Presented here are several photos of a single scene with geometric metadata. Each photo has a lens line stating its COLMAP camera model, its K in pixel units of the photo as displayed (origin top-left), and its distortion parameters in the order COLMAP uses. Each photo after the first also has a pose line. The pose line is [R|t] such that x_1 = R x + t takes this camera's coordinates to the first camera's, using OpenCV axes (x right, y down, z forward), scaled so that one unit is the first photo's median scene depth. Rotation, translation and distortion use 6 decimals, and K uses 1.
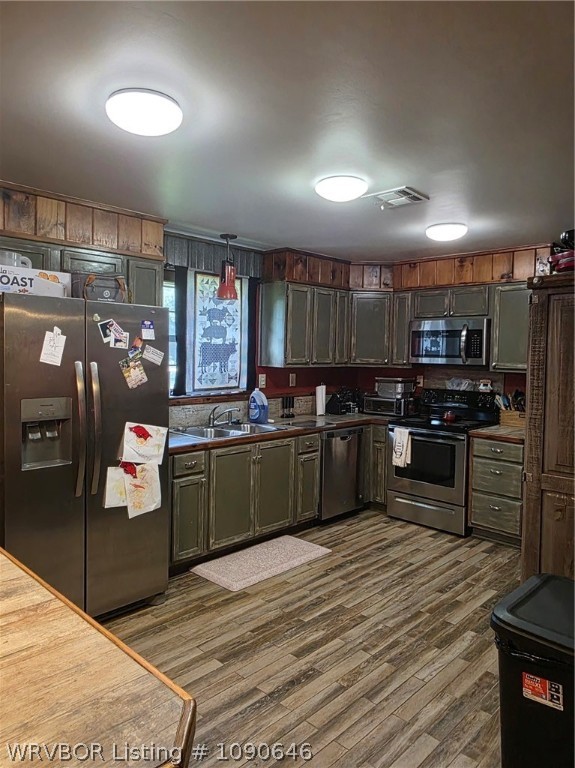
lens RADIAL K [[533.9, 0, 275.7], [0, 533.9, 366.2], [0, 0, 1]] dist [0.000184, -0.003138]
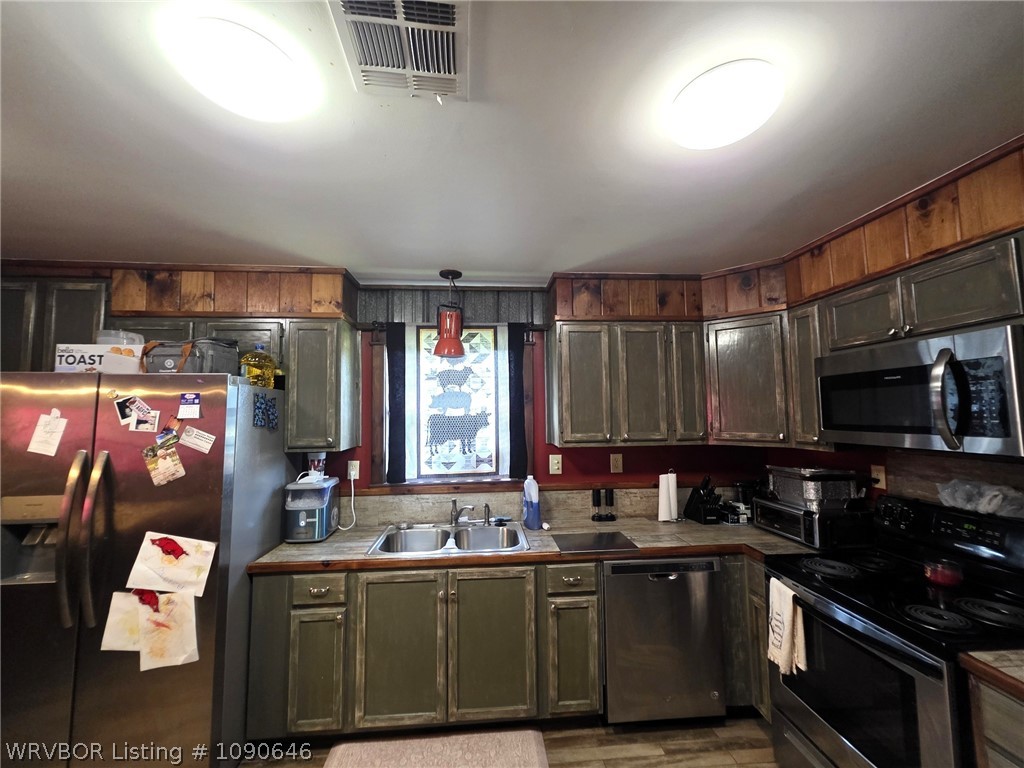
lens RADIAL K [[409.5, 0, 508.4], [0, 409.5, 384.0], [0, 0, 1]] dist [0.000775, 0.000046]
pose [[0.753180, -0.073555, -0.653689, 0.337107], [0.006283, 0.994488, -0.104664, -0.025370], [0.657784, 0.074724, 0.749491, 0.614810]]
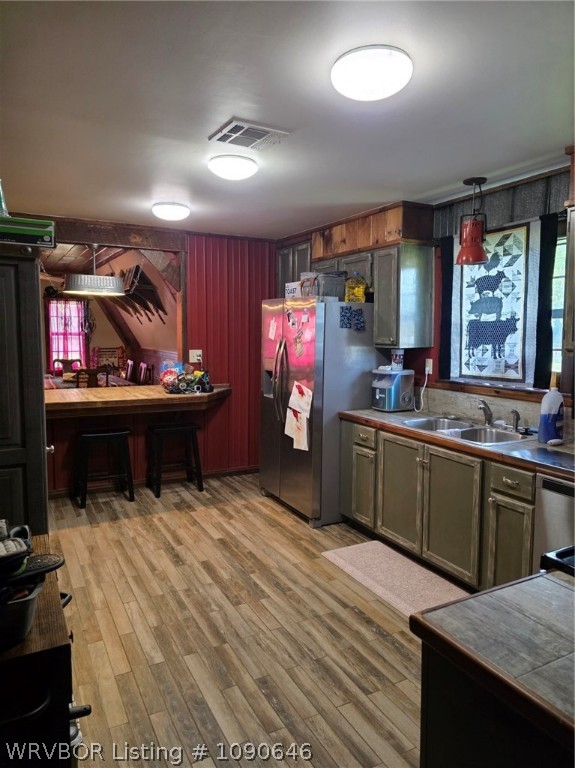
lens RADIAL K [[519.0, 0, 276.5], [0, 519.0, 371.0], [0, 0, 1]] dist [0.081671, -0.071911]
pose [[-0.316444, 0.059332, -0.946754, 0.729241], [-0.033631, 0.996713, 0.073704, -0.015216], [0.948015, 0.055163, -0.313409, 0.961723]]
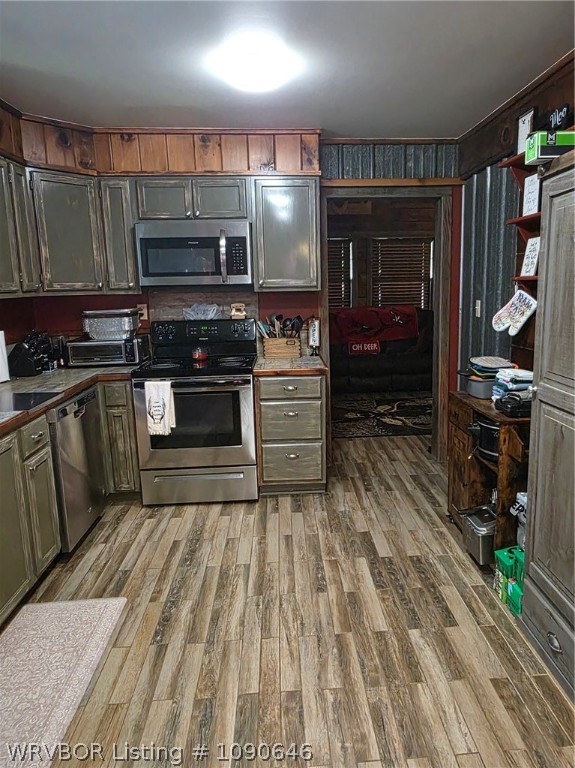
lens RADIAL K [[528.9, 0, 323.6], [0, 528.9, 379.1], [0, 0, 1]] dist [0.002263, 0.003108]
pose [[0.650320, -0.165647, 0.741381, -0.146605], [0.050990, 0.983254, 0.174963, 0.005557], [-0.757948, -0.075979, 0.647876, 0.434394]]
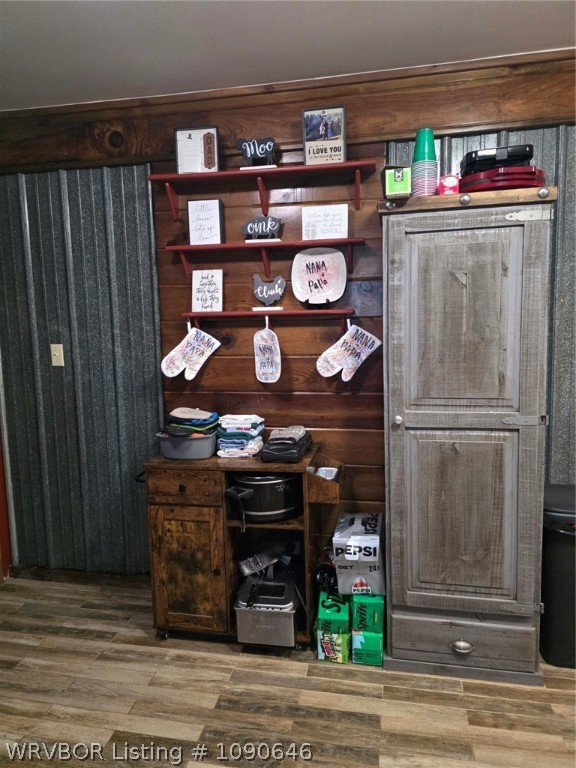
lens RADIAL K [[514.7, 0, 292.5], [0, 514.7, 381.1], [0, 0, 1]] dist [0.079470, -0.070112]
pose [[-0.553842, -0.111600, 0.825109, -0.003403], [0.026503, 0.988112, 0.151436, -0.000101], [-0.832200, 0.105739, -0.544300, 0.921825]]
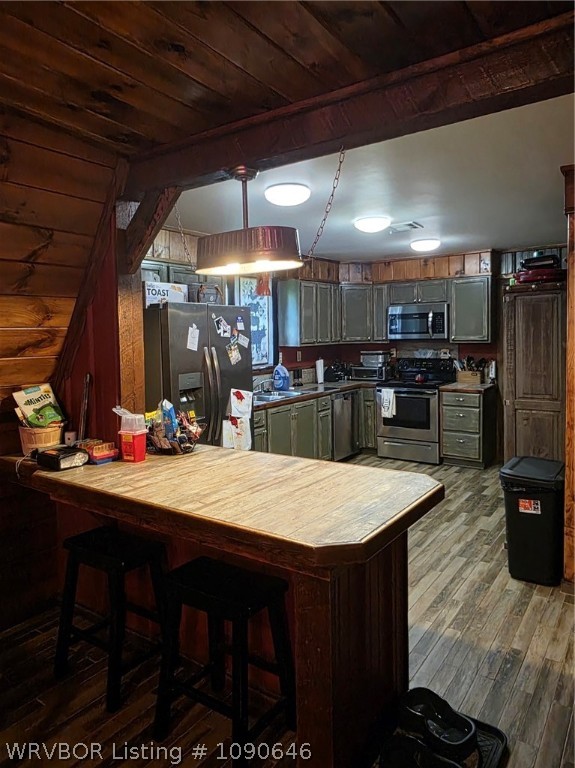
lens RADIAL K [[537.1, 0, 277.3], [0, 537.1, 351.4], [0, 0, 1]] dist [-0.000444, 0.001148]
pose [[0.986993, -0.043679, 0.154718, -0.260393], [0.042166, 0.999025, 0.013049, -0.005359], [-0.155137, -0.006356, 0.987872, -0.297673]]
